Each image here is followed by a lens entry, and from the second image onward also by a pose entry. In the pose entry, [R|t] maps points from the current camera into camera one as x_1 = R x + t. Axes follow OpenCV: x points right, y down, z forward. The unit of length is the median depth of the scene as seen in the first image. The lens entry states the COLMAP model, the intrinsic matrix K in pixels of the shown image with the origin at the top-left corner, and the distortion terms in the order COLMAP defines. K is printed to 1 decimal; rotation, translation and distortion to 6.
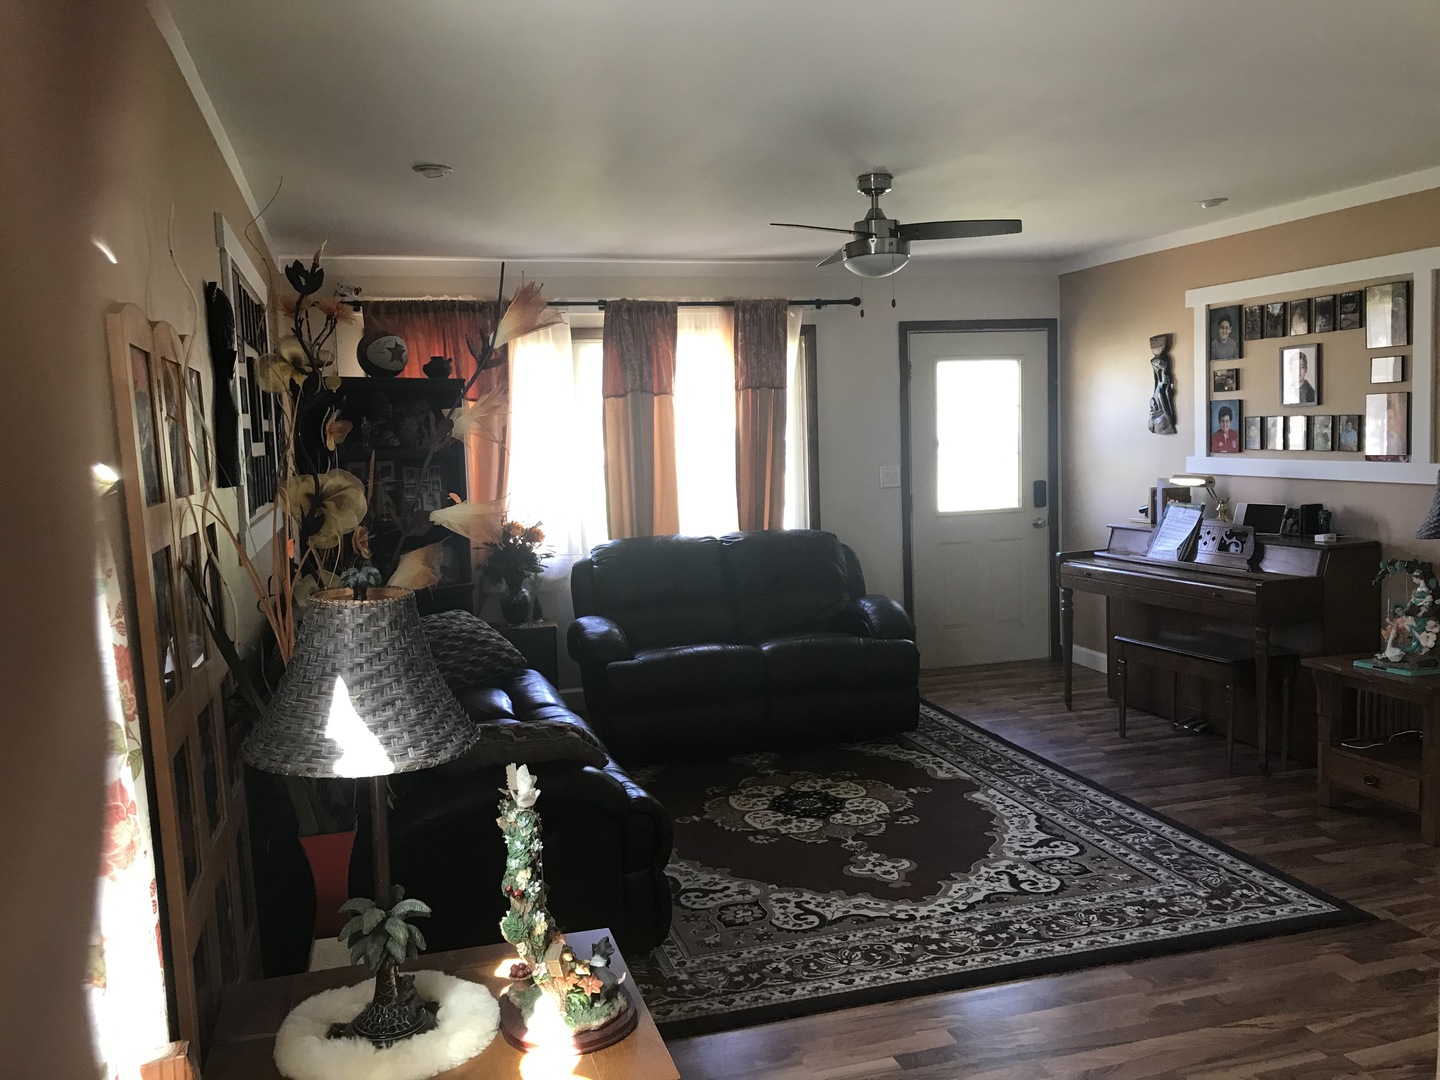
lens RADIAL K [[1198.2, 0, 720.0], [0, 1198.2, 540.0], [0, 0, 1]] dist [0.019832, -0.004118]
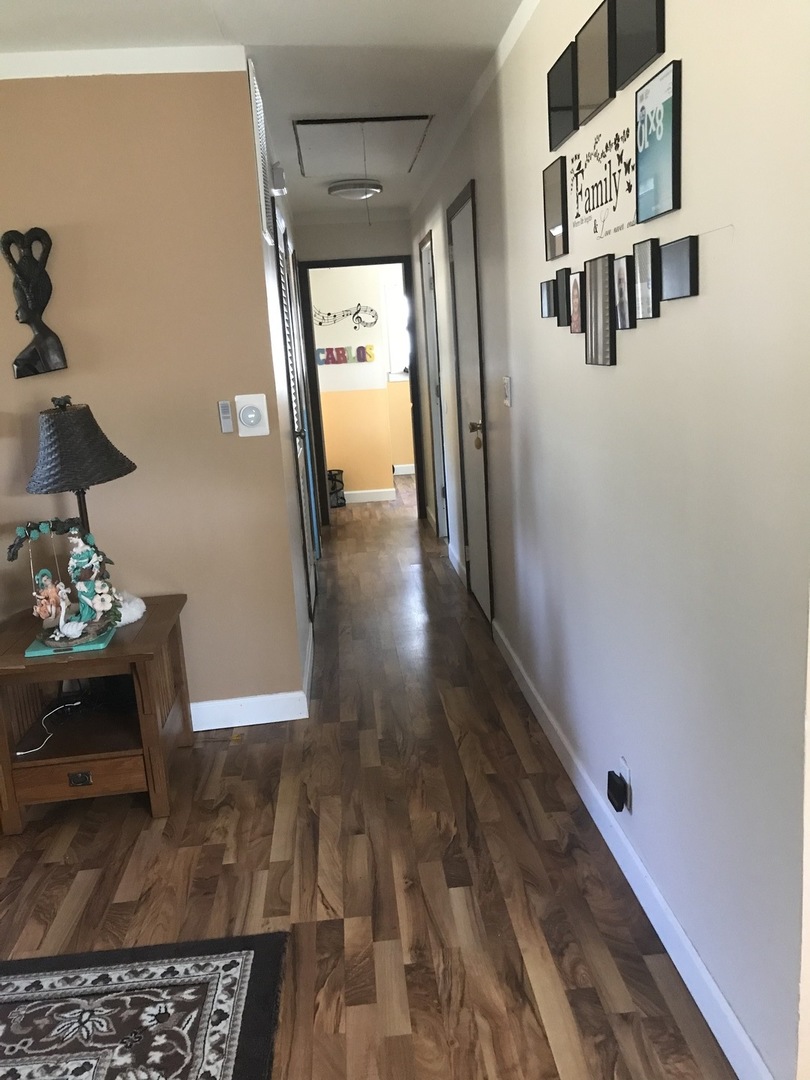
lens RADIAL K [[898.7, 0, 401.0], [0, 898.7, 527.6], [0, 0, 1]] dist [0.019832, -0.004118]
pose [[0.217054, -0.176262, 0.960114, 0.009513], [0.150089, 0.977893, 0.145595, -0.036187], [-0.964552, 0.112501, 0.238710, 0.655567]]
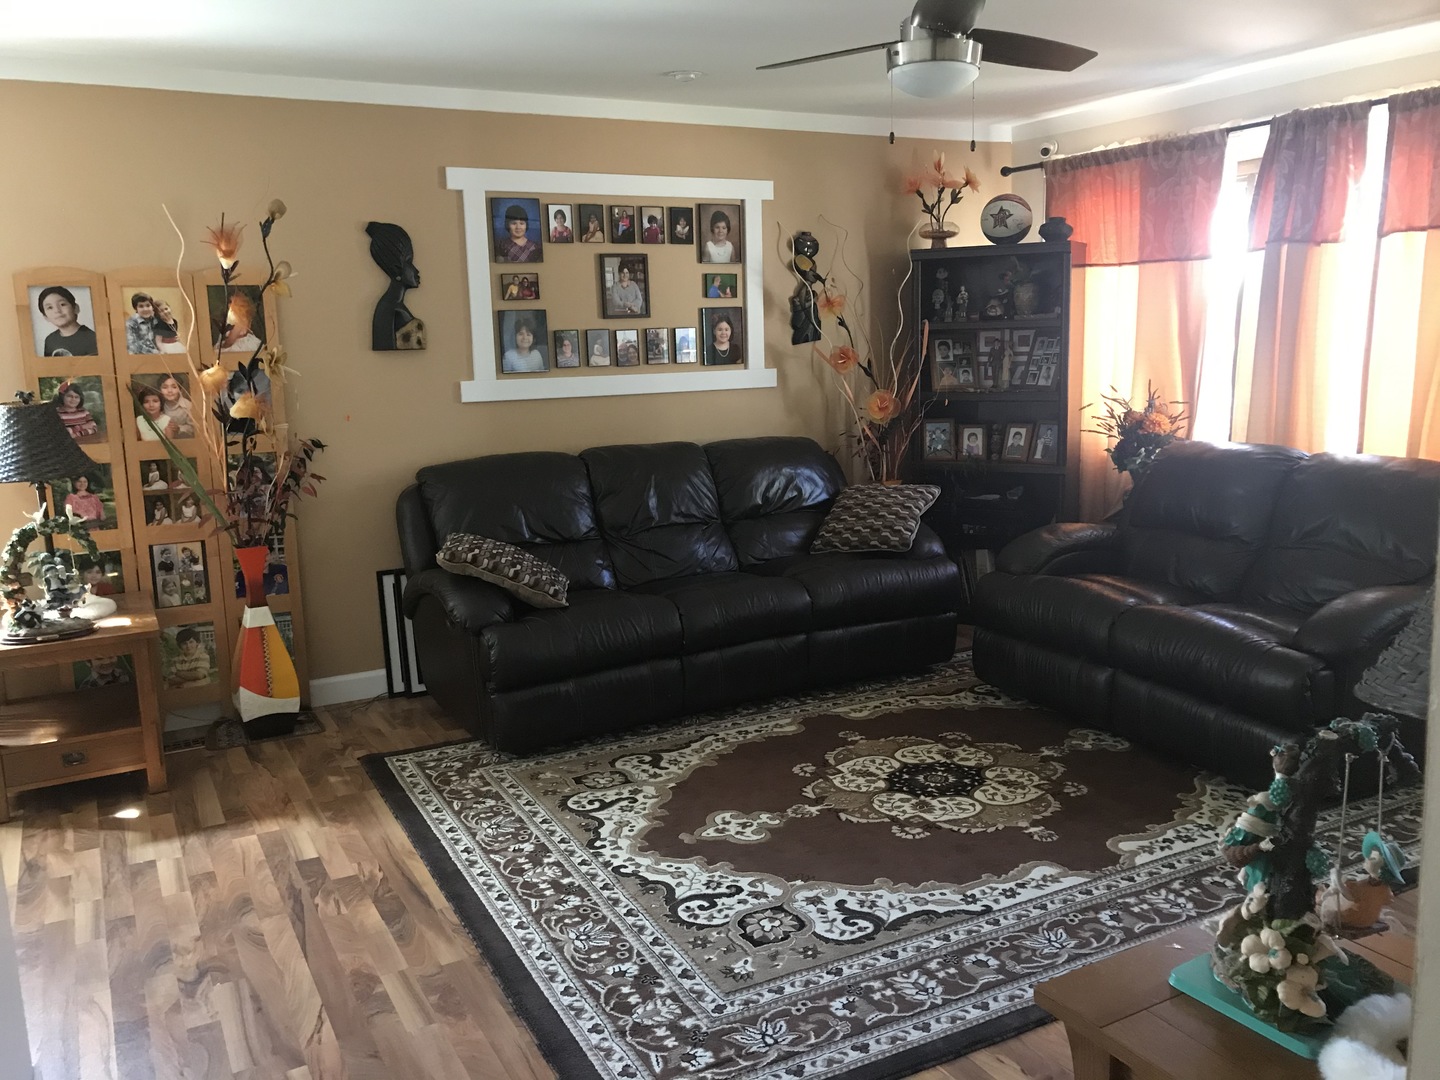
lens RADIAL K [[1198.2, 0, 720.0], [0, 1198.2, 540.0], [0, 0, 1]] dist [0.019832, -0.004118]
pose [[0.201817, 0.200127, -0.958759, 0.926539], [-0.077711, 0.979088, 0.188012, -0.091317], [0.976335, 0.036562, 0.213149, 0.804661]]
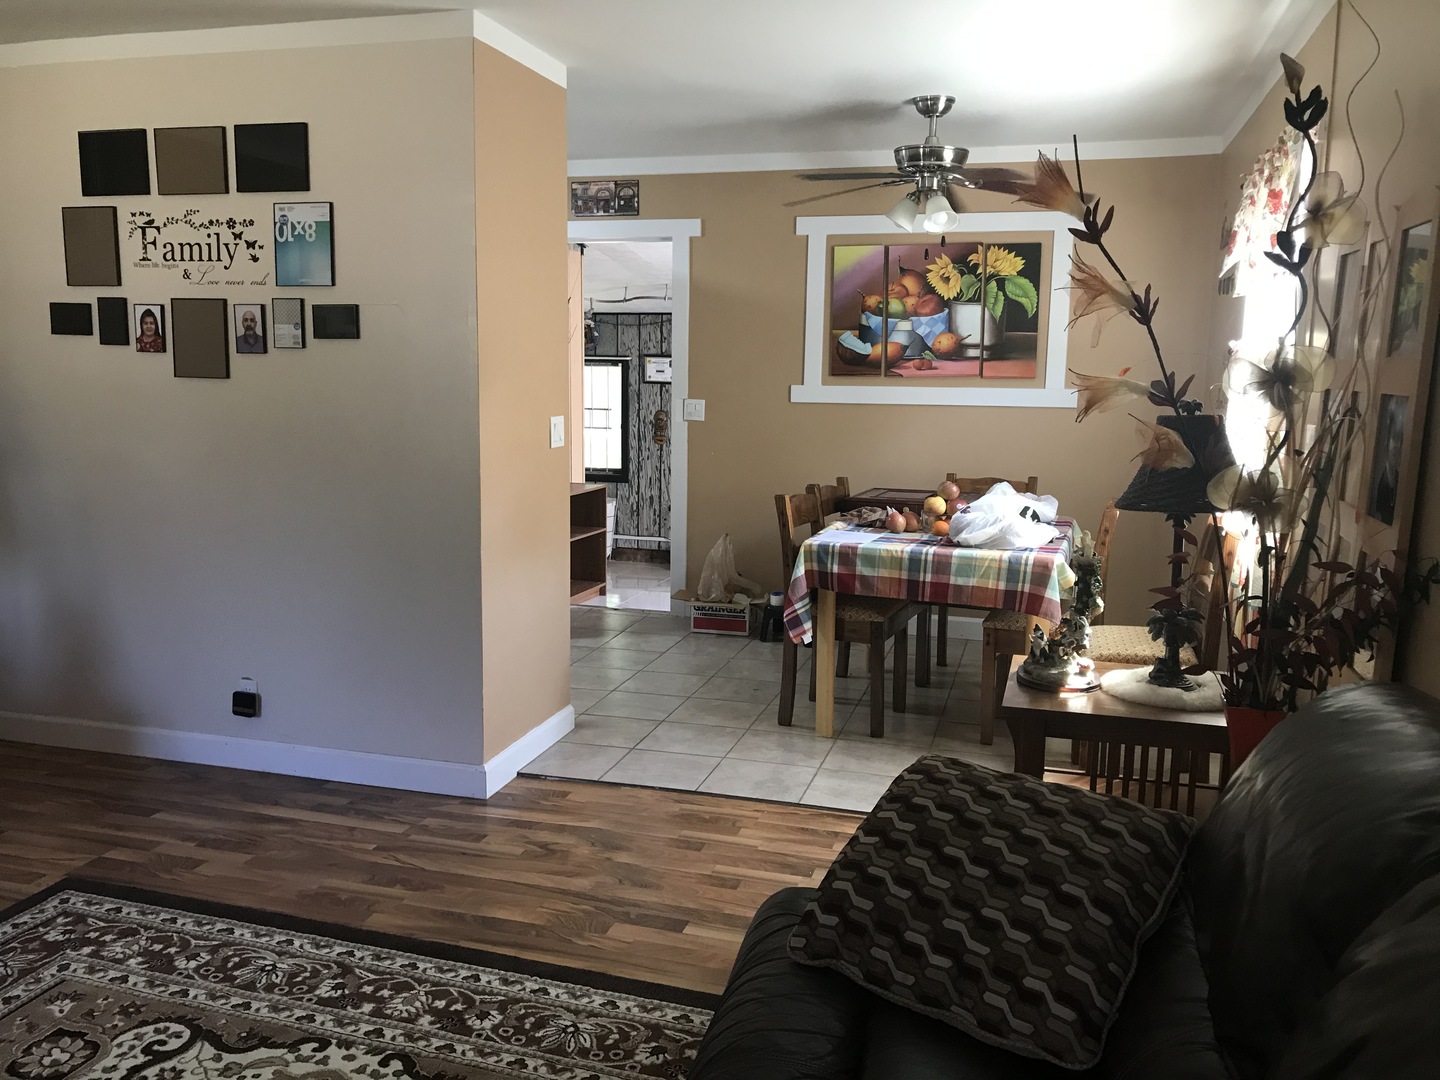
lens RADIAL K [[1149.1, 0, 720.0], [0, 1149.1, 540.0], [0, 0, 1]] dist [0.096125, -0.110022]
pose [[-0.837693, -0.057725, 0.543082, -0.293158], [0.067096, 0.975988, 0.207234, -0.075723], [-0.542004, 0.210037, -0.813705, 1.237391]]
